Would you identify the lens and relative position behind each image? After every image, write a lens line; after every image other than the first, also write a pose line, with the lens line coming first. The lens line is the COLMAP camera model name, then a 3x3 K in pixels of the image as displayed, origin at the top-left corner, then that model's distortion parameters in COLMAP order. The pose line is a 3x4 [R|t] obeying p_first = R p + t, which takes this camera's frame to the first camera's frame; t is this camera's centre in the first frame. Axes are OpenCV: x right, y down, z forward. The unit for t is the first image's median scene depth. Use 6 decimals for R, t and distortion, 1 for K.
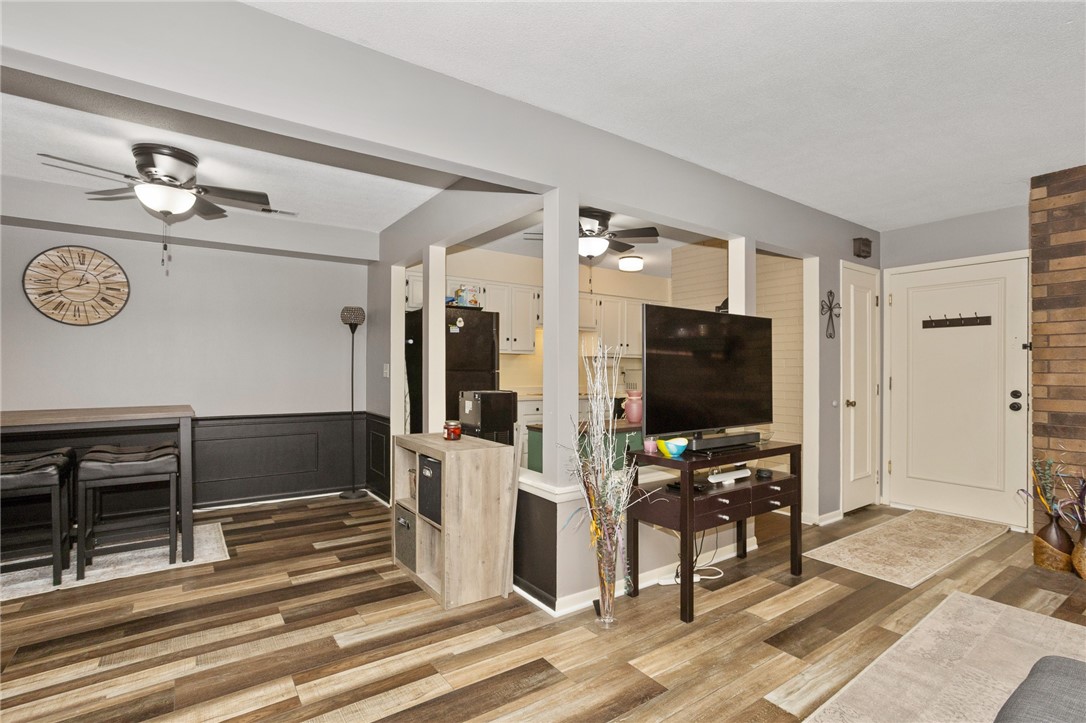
lens RADIAL K [[524.9, 0, 550.1], [0, 524.9, 360.9], [0, 0, 1]] dist [-0.009172, 0.001865]
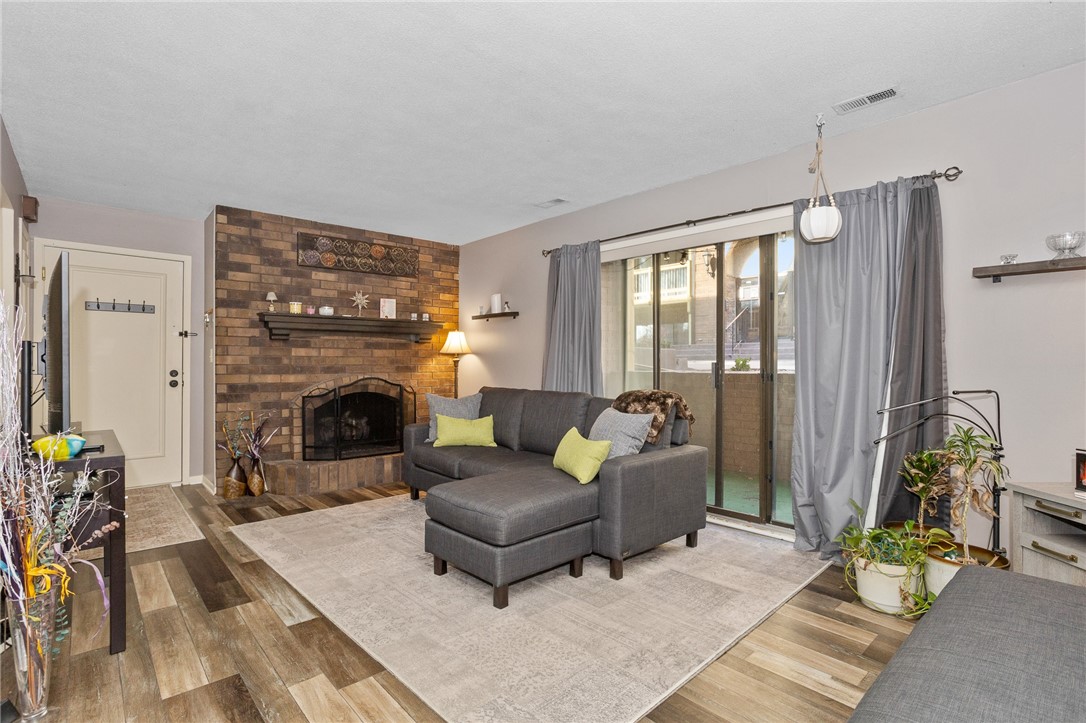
lens RADIAL K [[524.9, 0, 549.5], [0, 524.9, 360.8], [0, 0, 1]] dist [-0.009172, 0.001865]
pose [[-0.108563, -0.006016, 0.994071, -0.510537], [-0.016595, 0.999853, 0.004239, 0.019355], [-0.993951, -0.016037, -0.108646, 0.341637]]
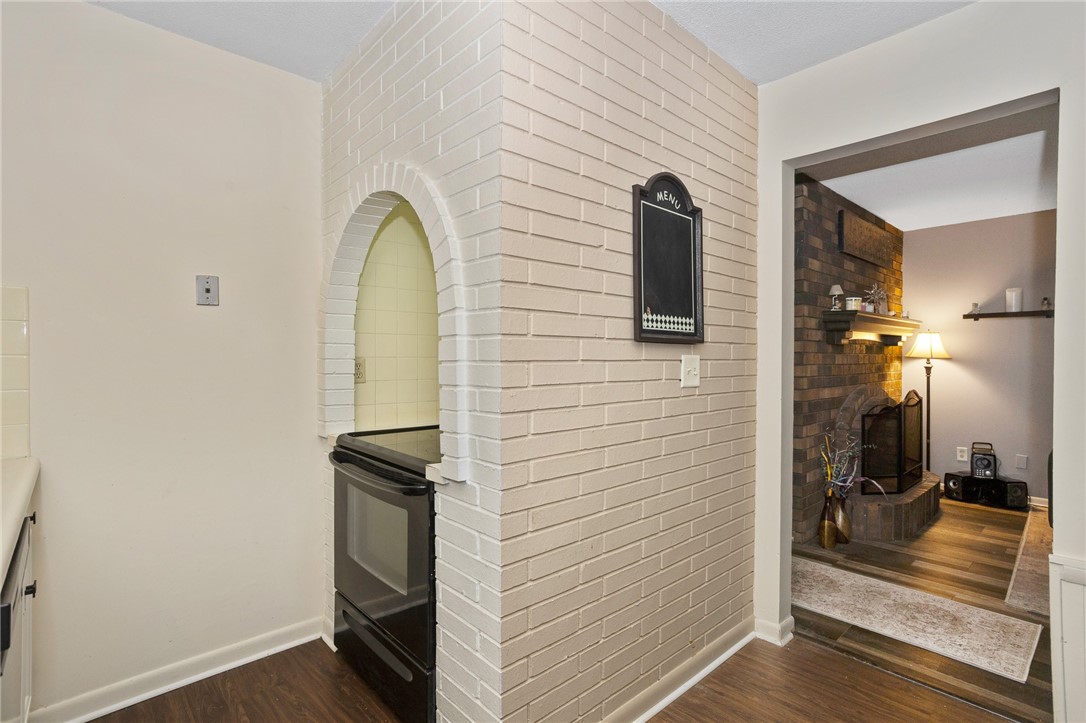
lens RADIAL K [[524.9, 0, 547.0], [0, 524.9, 365.0], [0, 0, 1]] dist [-0.009172, 0.001865]
pose [[-0.111997, -0.009666, 0.993662, -0.037420], [-0.013596, 0.999874, 0.008194, 0.022925], [-0.993616, -0.012592, -0.112114, 1.759407]]
